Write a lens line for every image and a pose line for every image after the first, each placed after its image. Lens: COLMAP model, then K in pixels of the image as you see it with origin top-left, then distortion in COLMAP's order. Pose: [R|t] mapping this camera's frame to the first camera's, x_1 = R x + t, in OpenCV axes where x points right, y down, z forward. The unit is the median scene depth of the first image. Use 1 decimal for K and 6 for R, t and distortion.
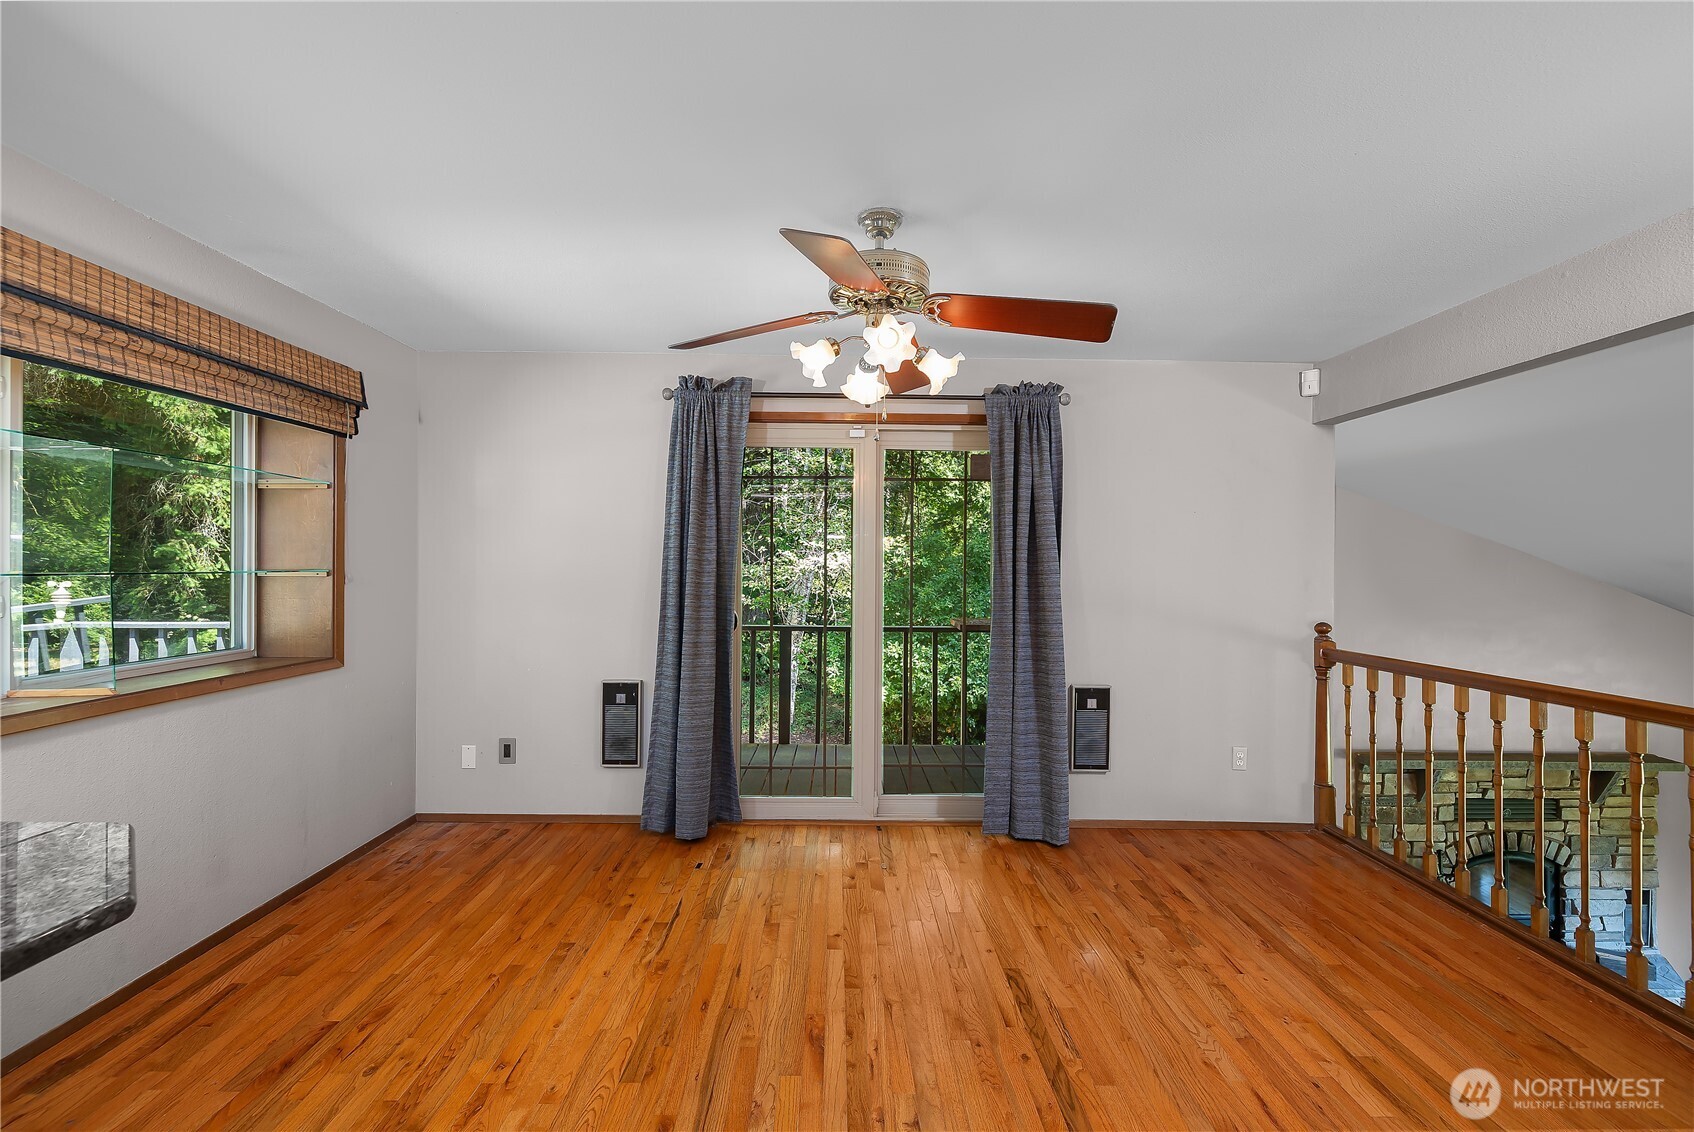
lens RADIAL K [[700.5, 0, 896.1], [0, 700.5, 565.6], [0, 0, 1]] dist [-0.001205, 0.000077]
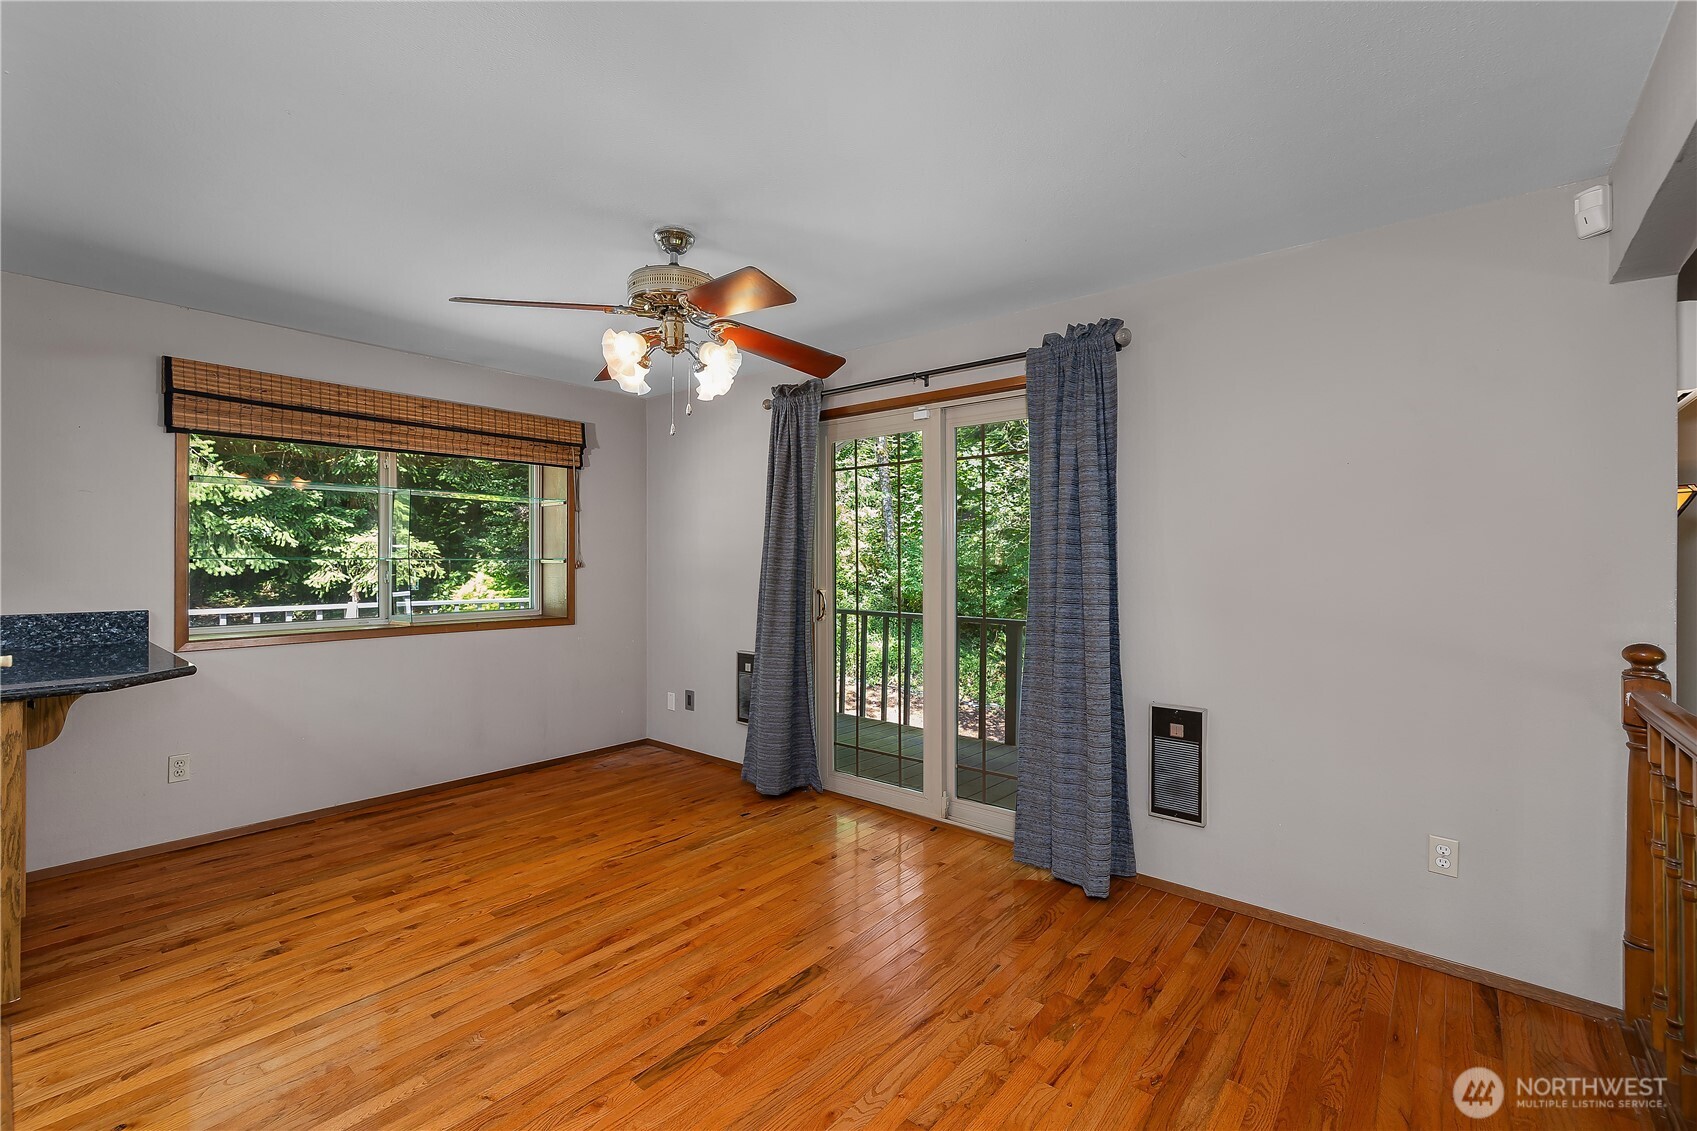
lens RADIAL K [[744.2, 0, 854.1], [0, 744.2, 561.4], [0, 0, 1]] dist [-0.001372, -0.000207]
pose [[0.750438, -0.006579, -0.660909, 0.710371], [0.004206, 0.999978, -0.005178, 0.022958], [0.660928, 0.001106, 0.750449, 0.218644]]
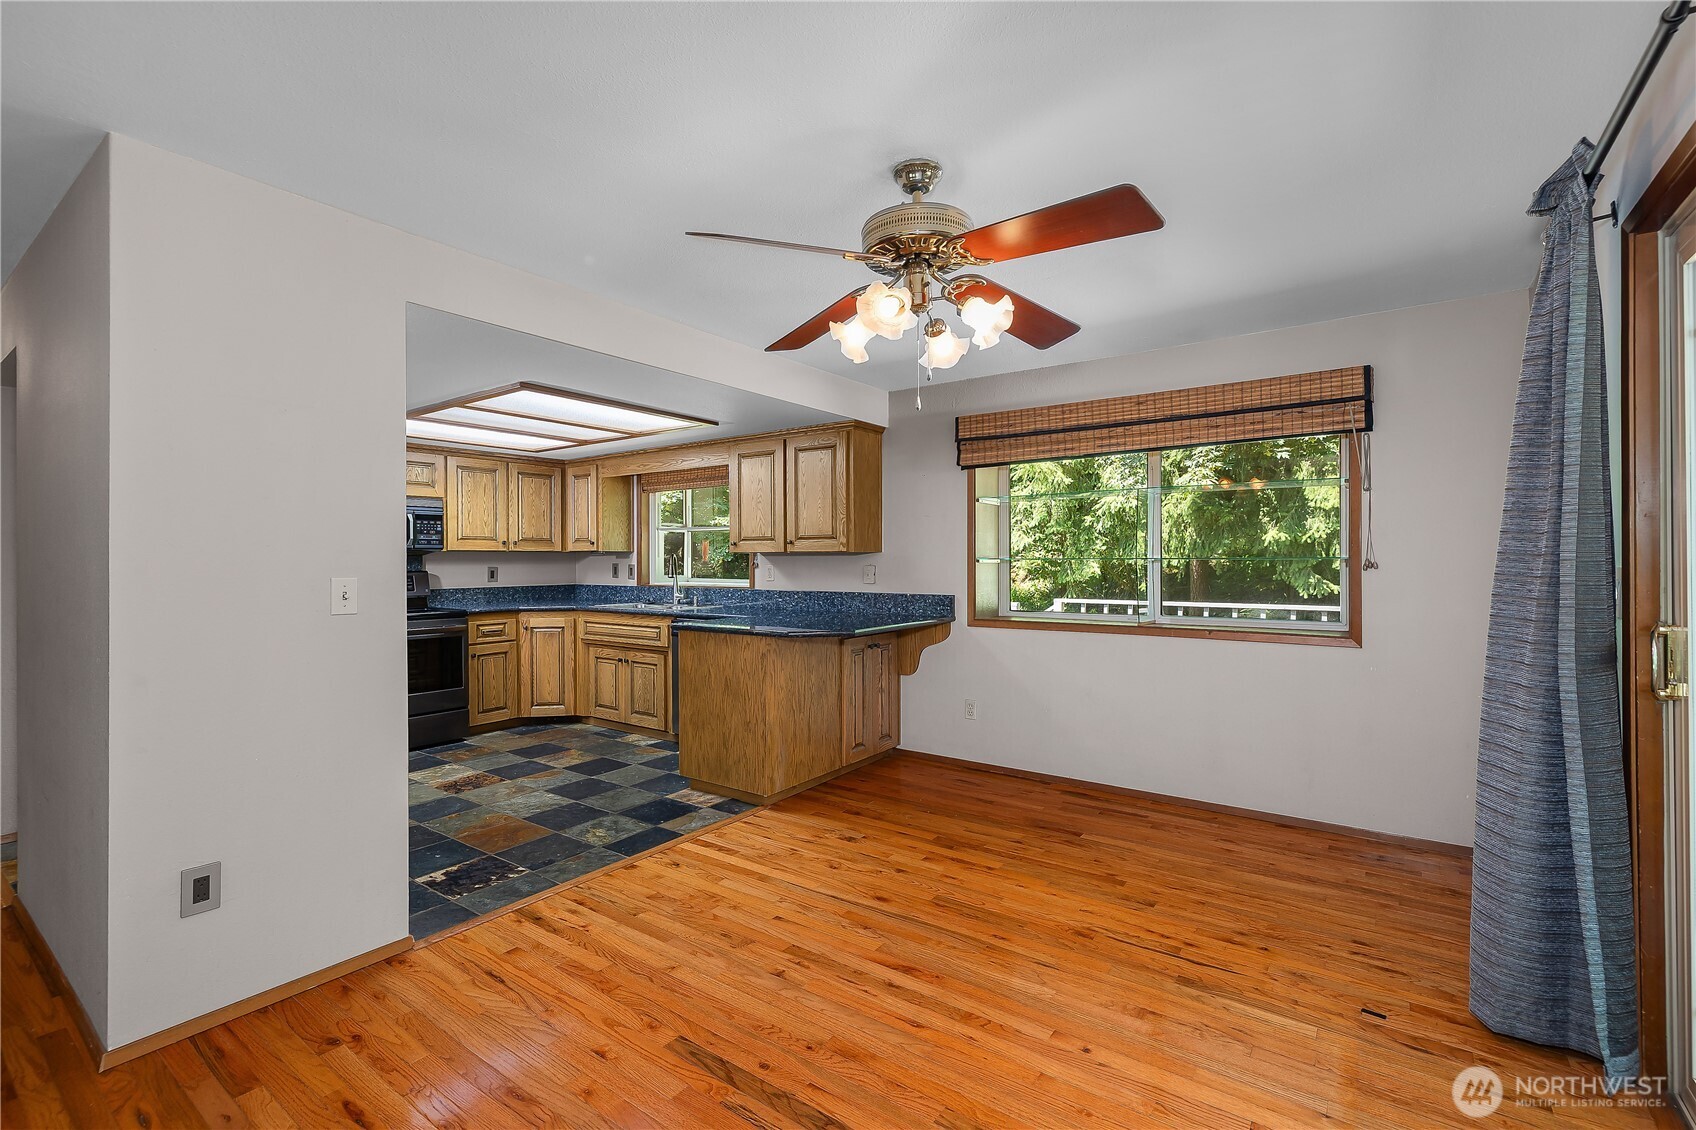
lens RADIAL K [[743.8, 0, 853.6], [0, 743.8, 560.9], [0, 0, 1]] dist [-0.001372, -0.000207]
pose [[-0.620593, -0.007712, -0.784095, 0.589633], [-0.003550, 0.999969, -0.007026, 0.023993], [0.784125, -0.001577, -0.620601, 1.130291]]
